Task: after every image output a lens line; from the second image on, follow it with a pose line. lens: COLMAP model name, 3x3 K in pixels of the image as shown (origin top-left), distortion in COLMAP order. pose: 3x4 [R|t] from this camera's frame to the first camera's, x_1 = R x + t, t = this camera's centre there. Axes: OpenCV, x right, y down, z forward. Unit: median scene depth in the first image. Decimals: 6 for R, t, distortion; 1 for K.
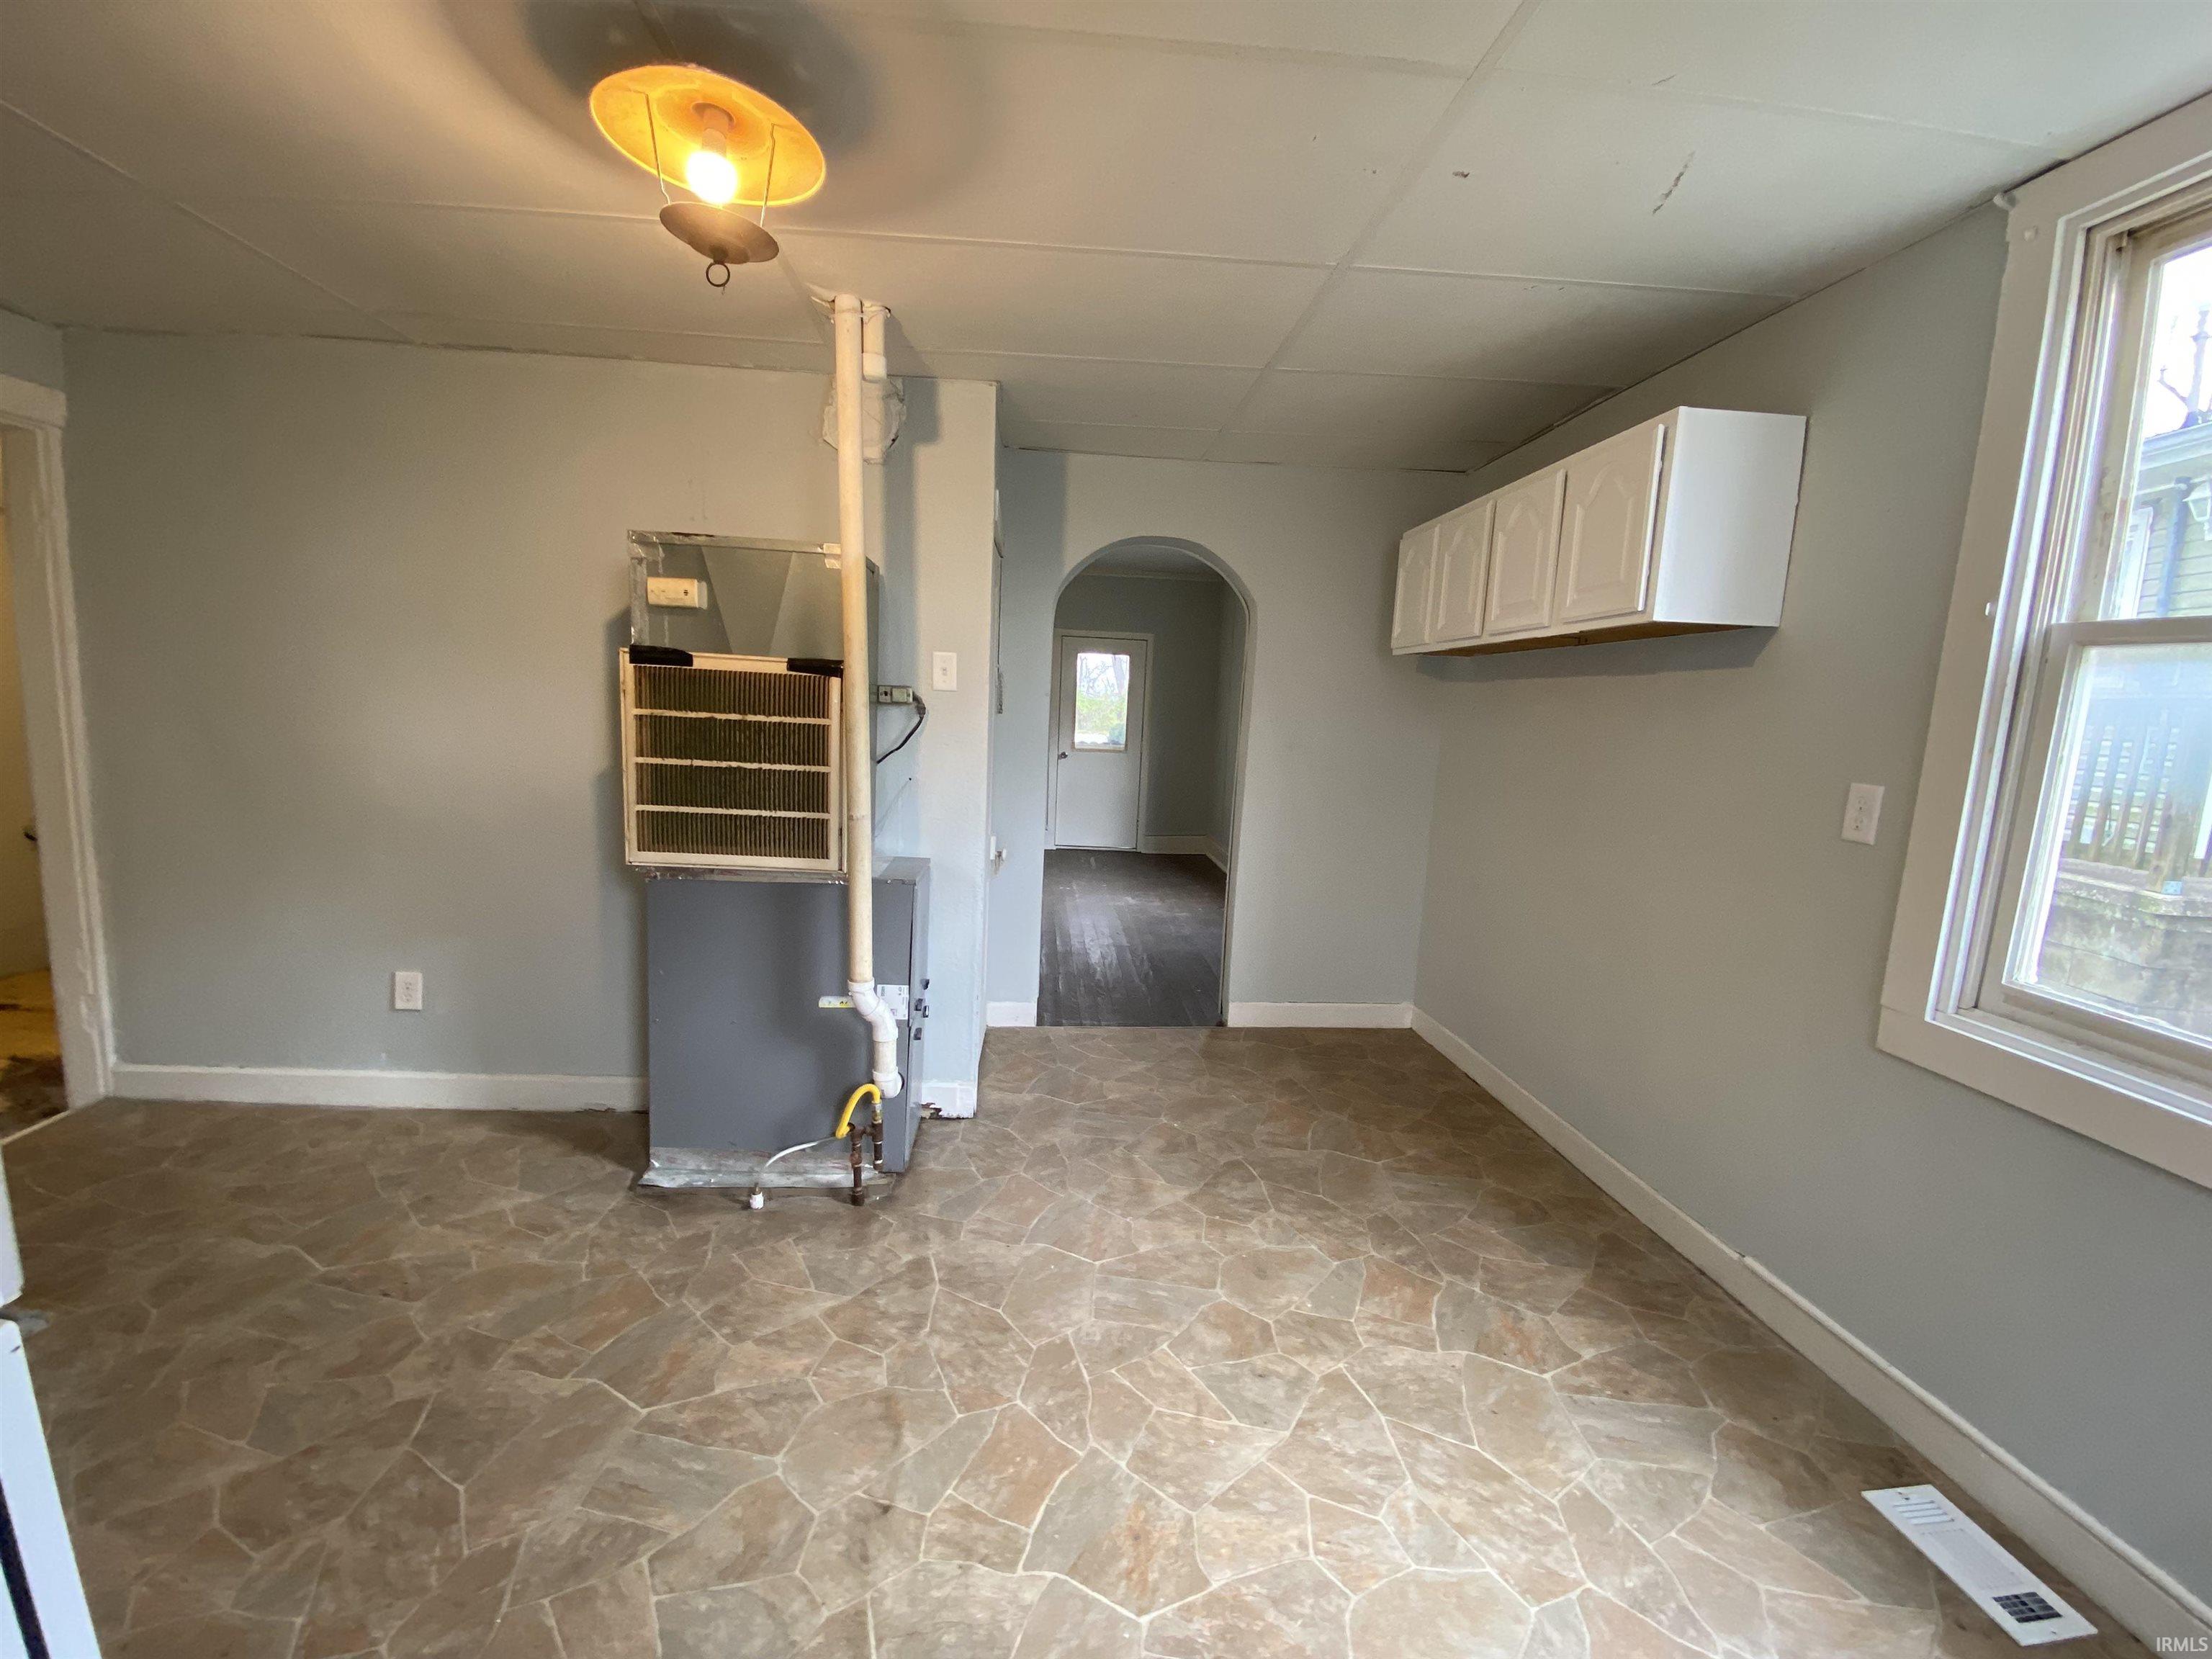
lens RADIAL K [[897.5, 0, 1103.5], [0, 897.5, 838.7], [0, 0, 1]] dist [0.011205, -0.015247]
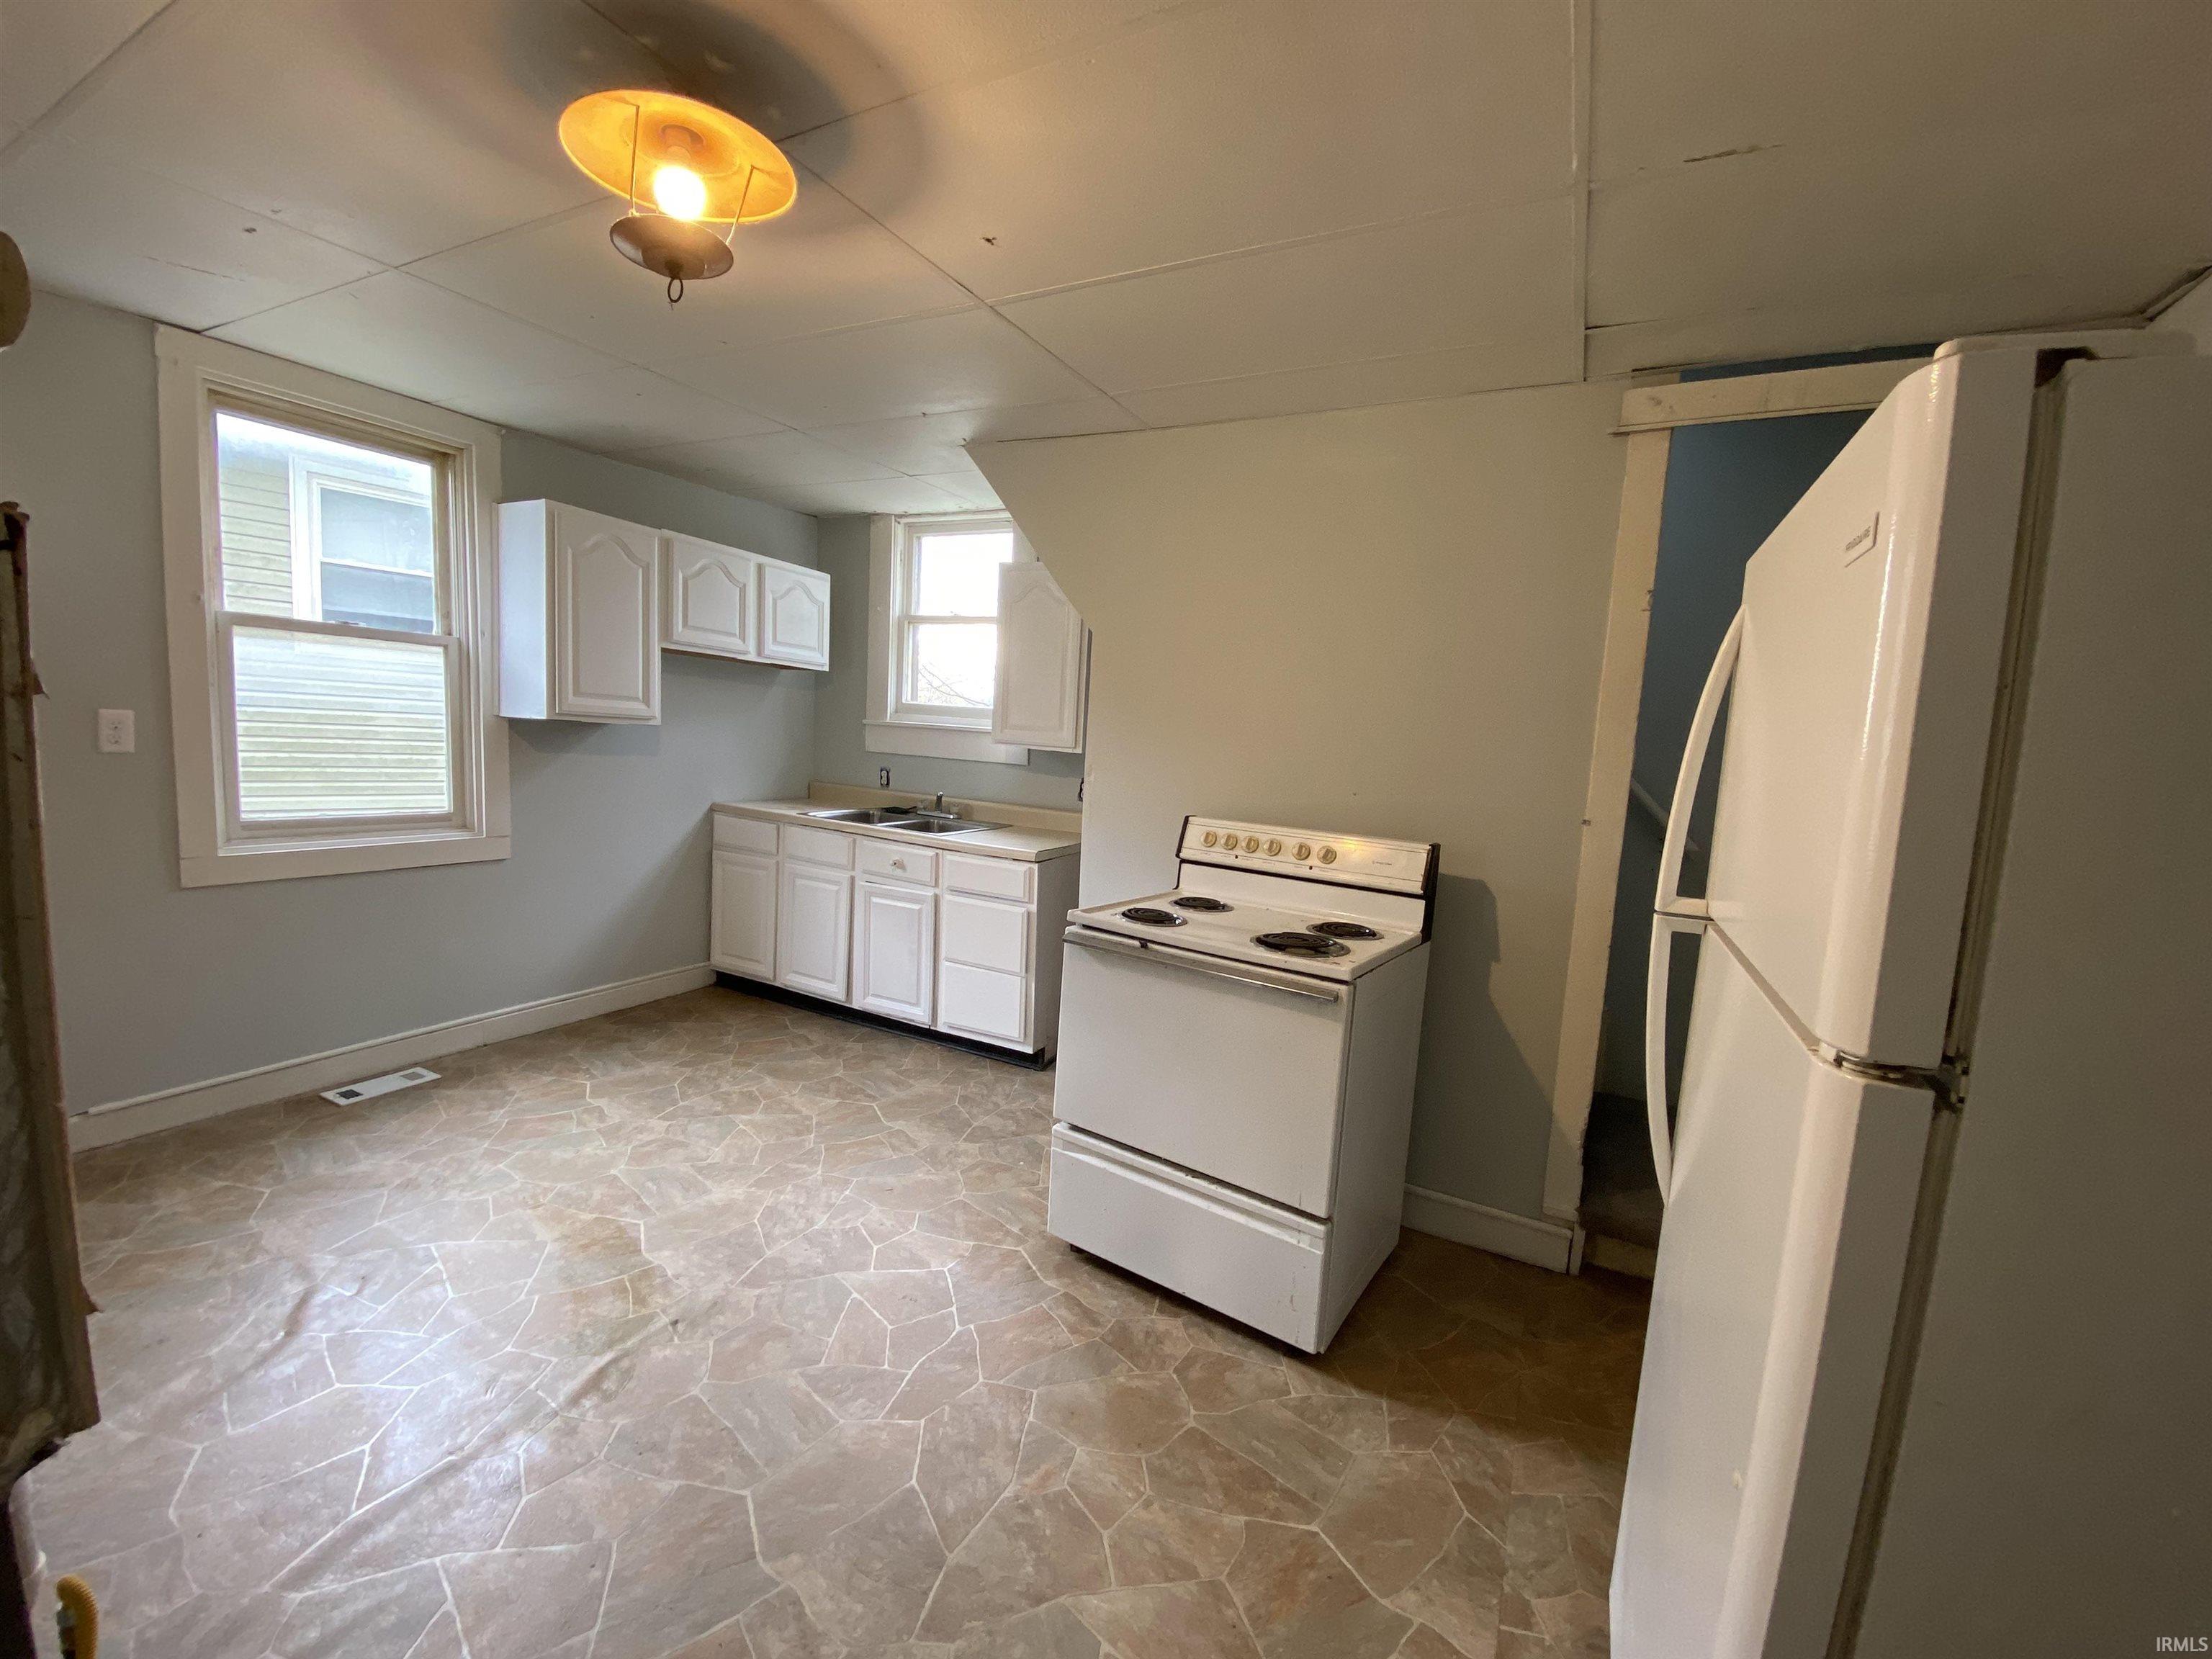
lens RADIAL K [[897.5, 0, 1110.7], [0, 897.5, 836.5], [0, 0, 1]] dist [0.011205, -0.015247]
pose [[-0.847332, -0.151960, 0.508858, -1.130777], [-0.018260, 0.965957, 0.258057, -0.247859], [-0.530749, 0.209368, -0.821262, 1.338577]]
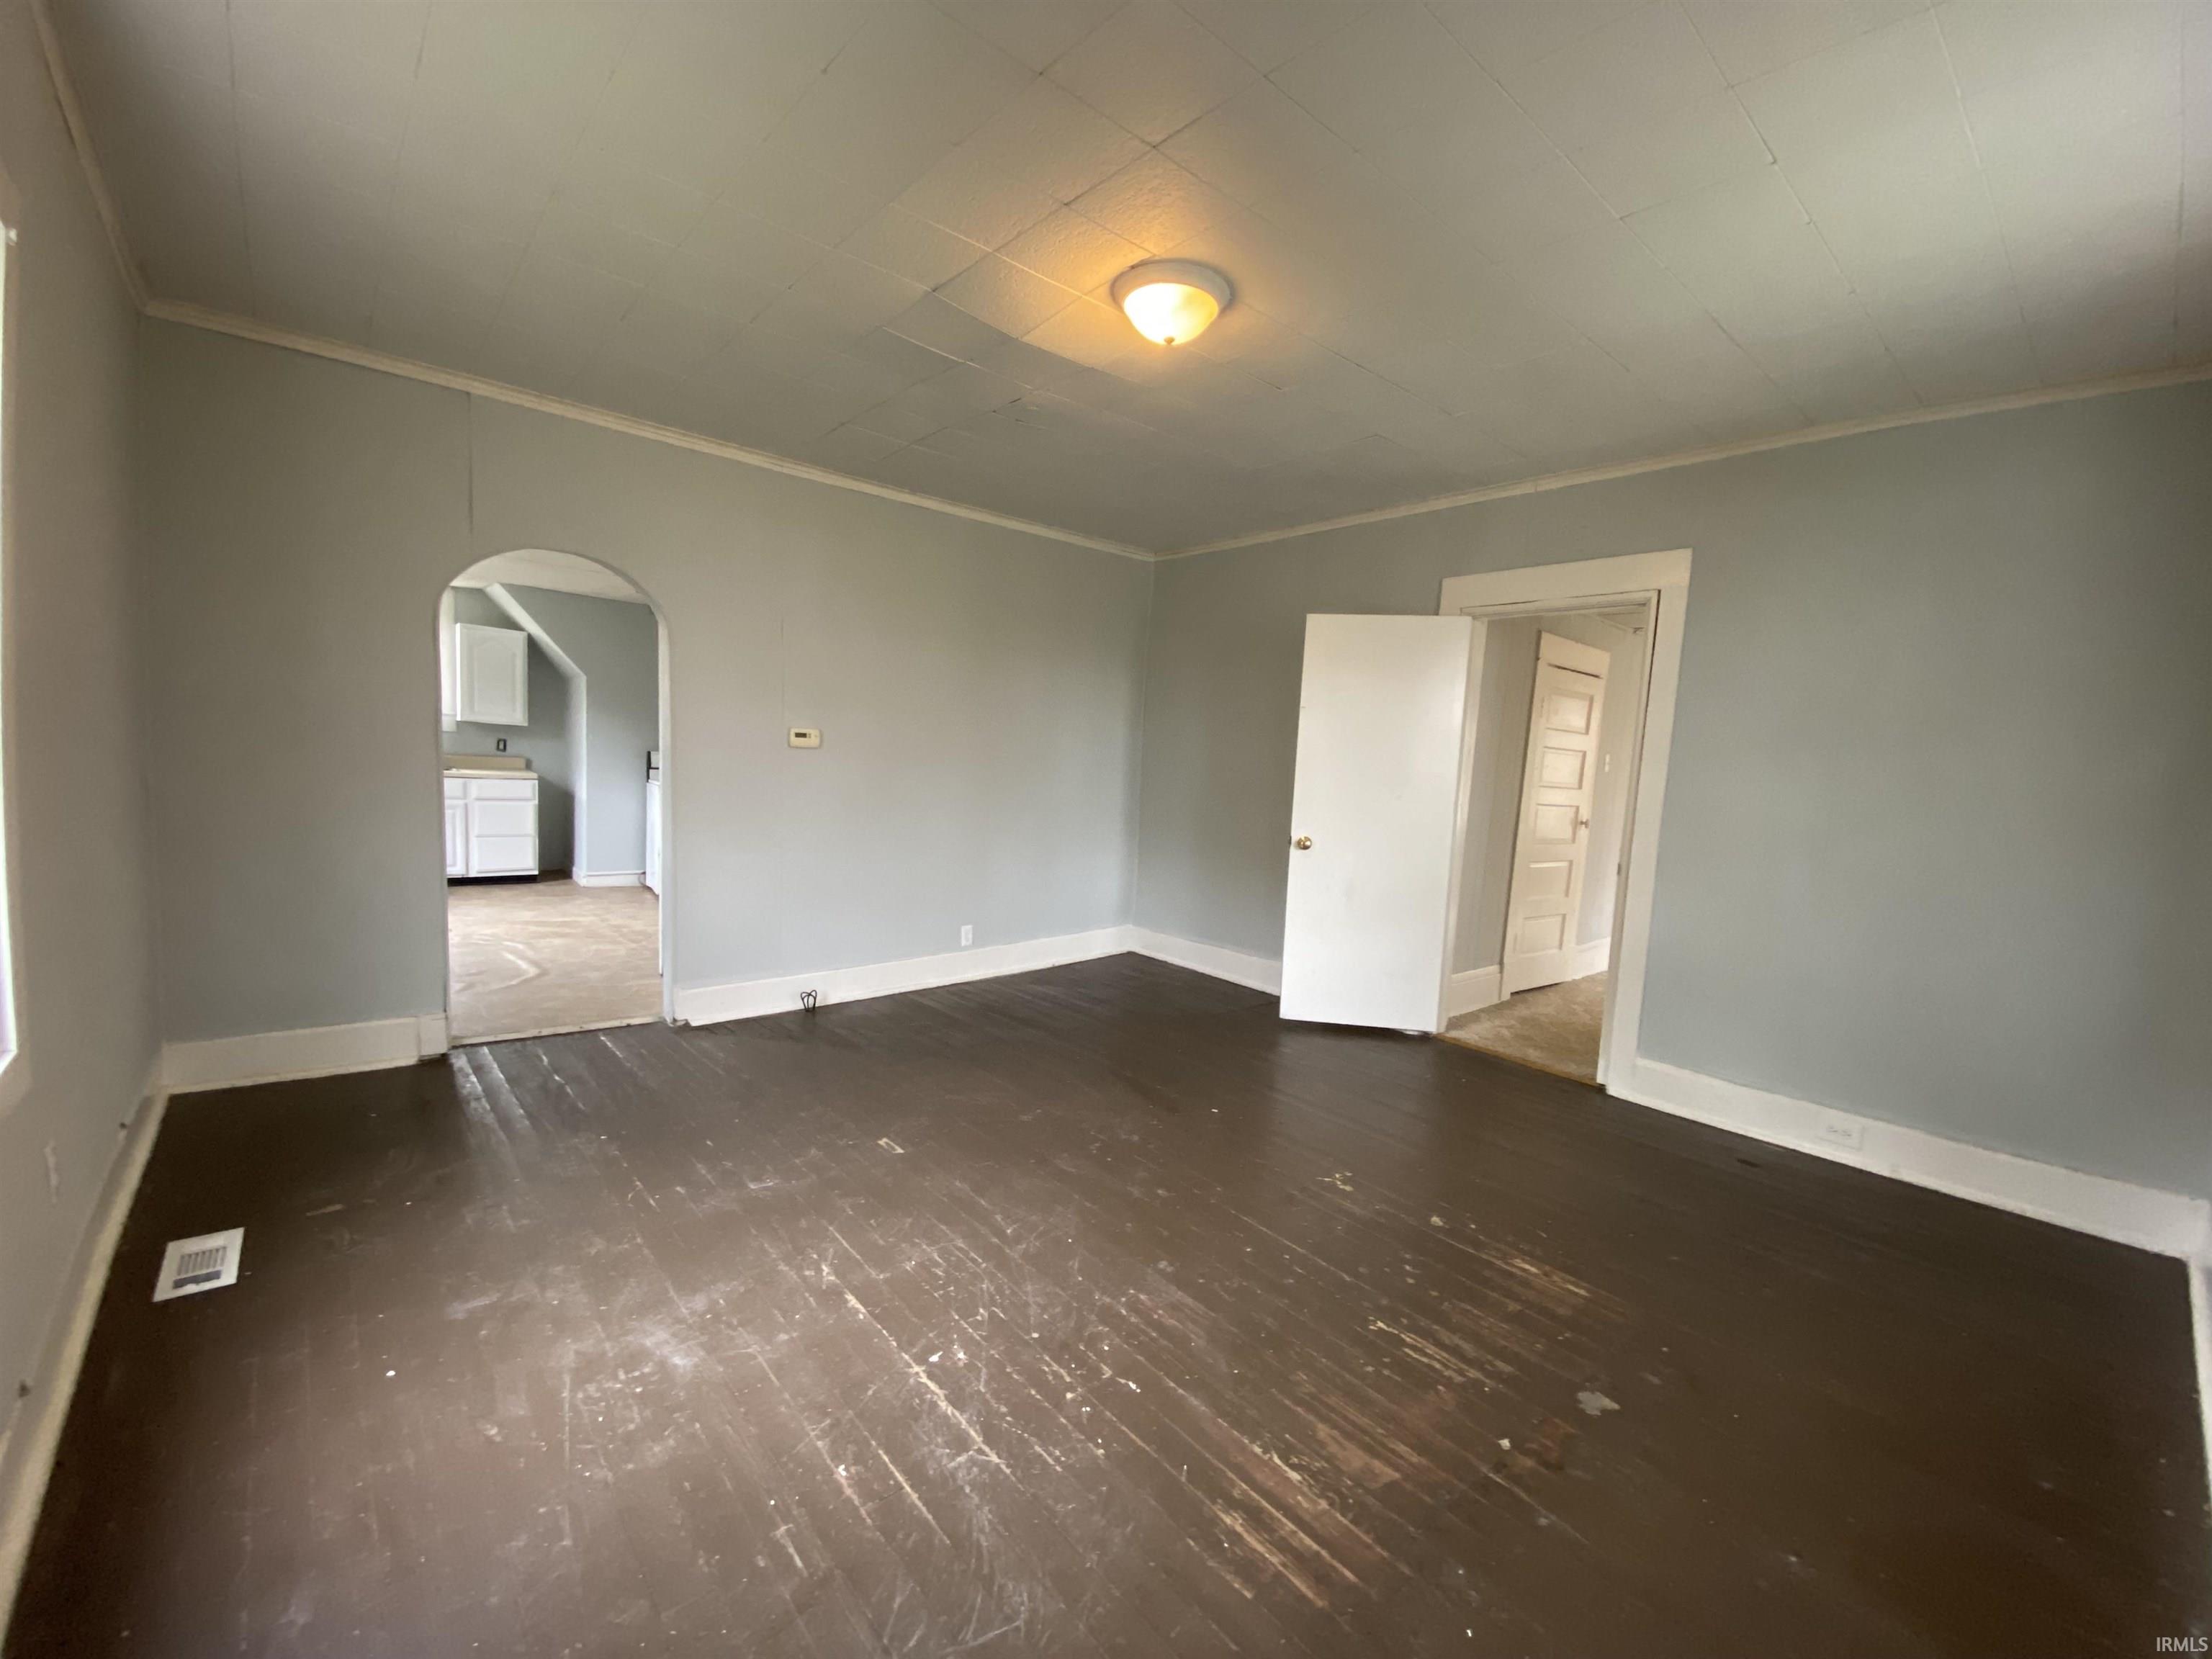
lens RADIAL K [[897.5, 0, 1115.2], [0, 897.5, 838.8], [0, 0, 1]] dist [0.011205, -0.015247]
pose [[-0.788943, -0.026240, -0.613905, 0.358298], [-0.174722, 0.967427, 0.183187, -0.629723], [0.589102, 0.251787, -0.767830, 4.509426]]
